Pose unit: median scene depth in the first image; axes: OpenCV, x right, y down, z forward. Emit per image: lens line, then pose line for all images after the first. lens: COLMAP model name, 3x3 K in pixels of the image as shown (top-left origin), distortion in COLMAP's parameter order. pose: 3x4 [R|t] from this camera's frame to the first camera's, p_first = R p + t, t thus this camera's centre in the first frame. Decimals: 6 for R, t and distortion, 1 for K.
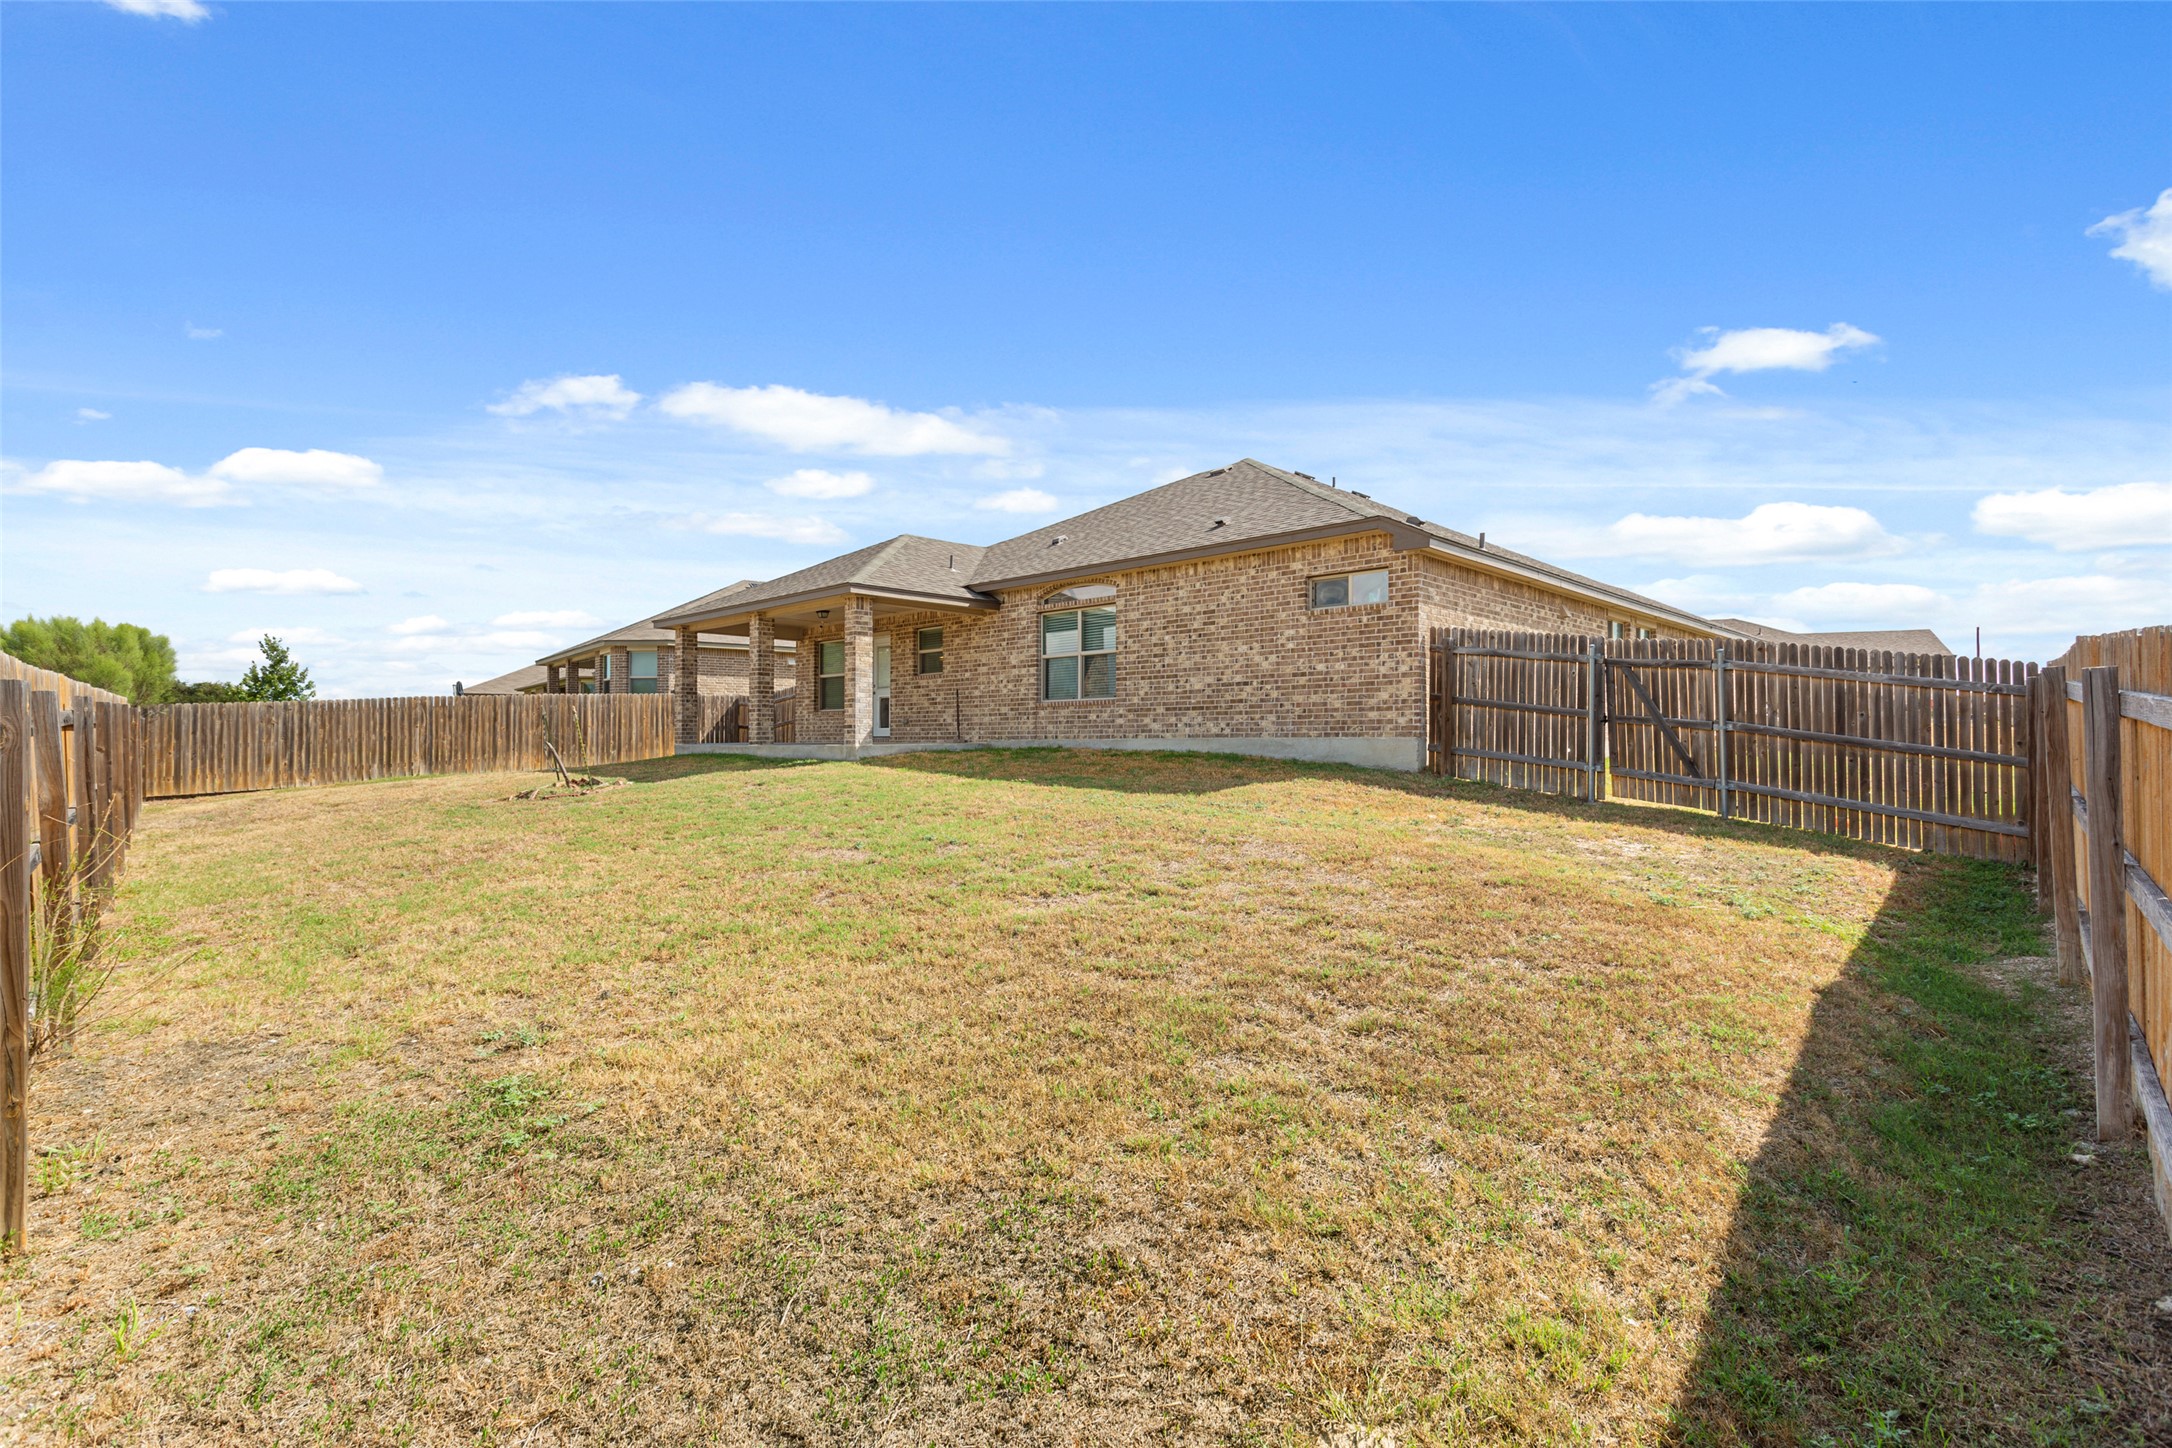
lens RADIAL K [[1026.4, 0, 1039.5], [0, 1026.4, 719.0], [0, 0, 1]] dist [0.001934, 0.000568]
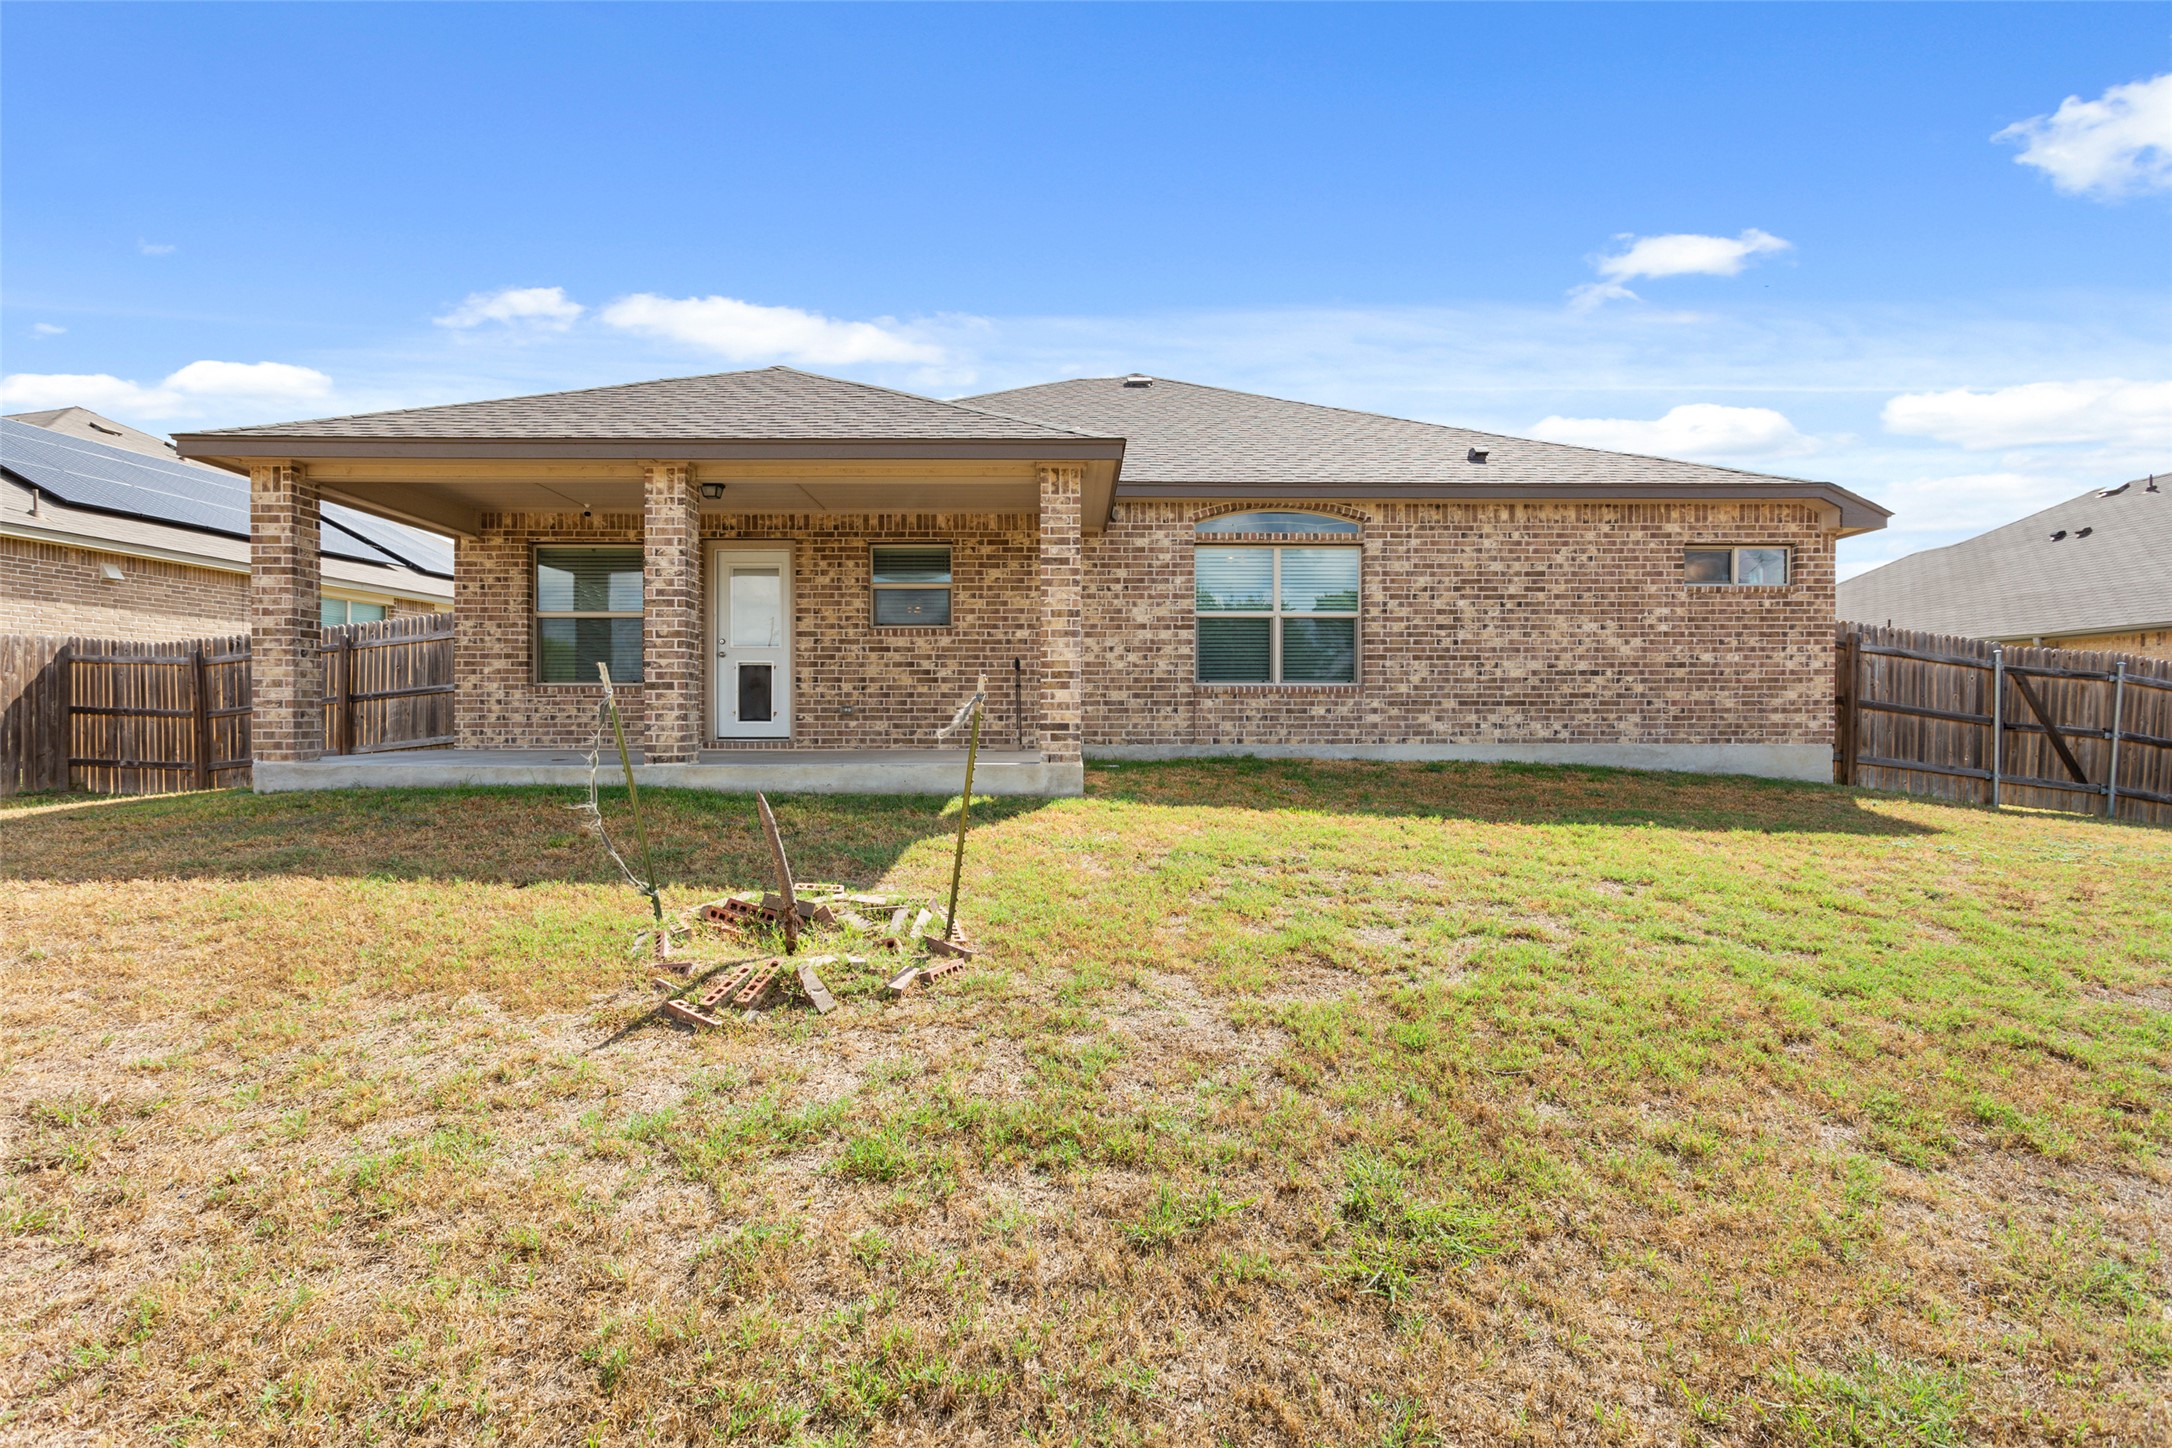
lens RADIAL K [[1026.4, 0, 1039.5], [0, 1026.4, 719.0], [0, 0, 1]] dist [0.001934, 0.000568]
pose [[0.692727, -0.002952, 0.721194, -0.640130], [-0.017351, 0.999634, 0.020759, -0.008863], [-0.720991, -0.026893, 0.692422, 0.769348]]
